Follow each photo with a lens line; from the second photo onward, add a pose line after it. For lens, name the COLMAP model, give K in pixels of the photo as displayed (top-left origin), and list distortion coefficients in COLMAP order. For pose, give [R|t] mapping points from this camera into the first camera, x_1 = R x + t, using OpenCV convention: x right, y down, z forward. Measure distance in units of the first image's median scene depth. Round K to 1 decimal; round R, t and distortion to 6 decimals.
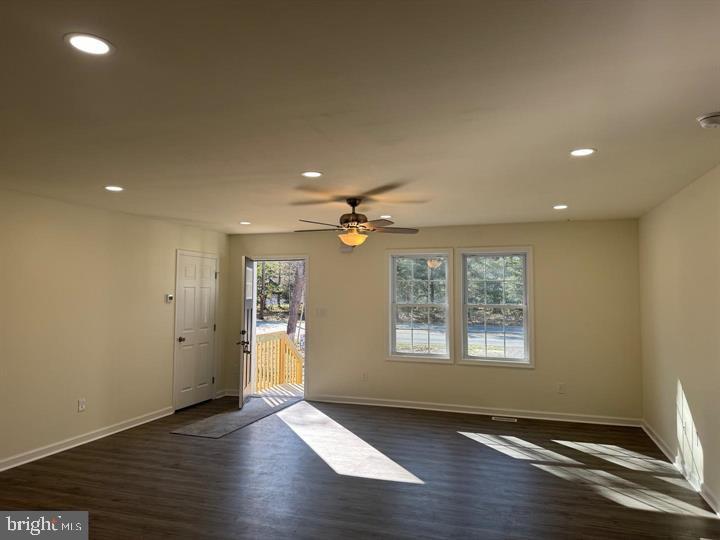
lens RADIAL K [[490.5, 0, 360.0], [0, 490.5, 270.0], [0, 0, 1]] dist [0.132230, -0.192356]
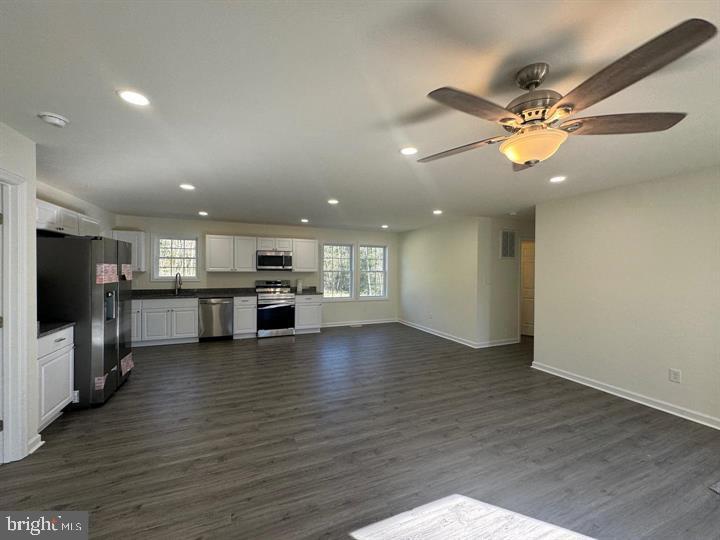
lens RADIAL K [[293.1, 0, 361.3], [0, 293.1, 269.1], [0, 0, 1]] dist [-0.000914, -0.000079]
pose [[-0.745204, -0.007398, -0.666795, 0.279660], [0.024337, 0.998971, -0.038282, 0.059642], [0.666392, -0.044756, -0.744257, 0.949642]]
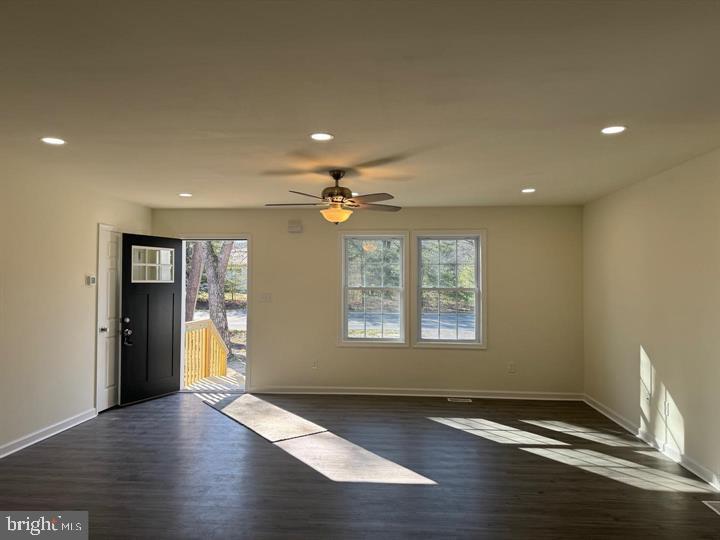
lens RADIAL K [[490.5, 0, 360.0], [0, 490.5, 270.0], [0, 0, 1]] dist [0.132230, -0.192356]
pose [[0.971877, 0.005301, 0.235430, -0.160013], [-0.011309, 0.999644, 0.024177, 0.014268], [-0.235218, -0.026159, 0.971591, 0.082765]]
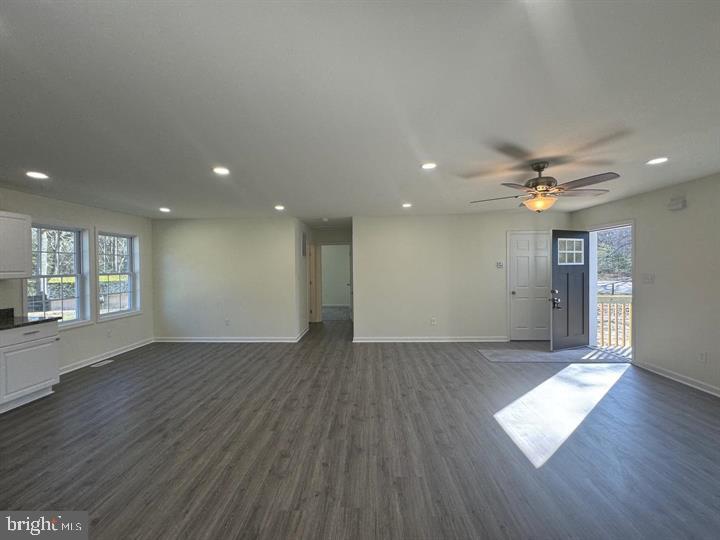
lens RADIAL K [[293.1, 0, 361.3], [0, 293.1, 269.1], [0, 0, 1]] dist [-0.000914, -0.000079]
pose [[0.289030, 0.003796, -0.957313, 0.391005], [0.060707, 0.997907, 0.022285, 0.029906], [0.955393, -0.064557, 0.288195, 0.404911]]
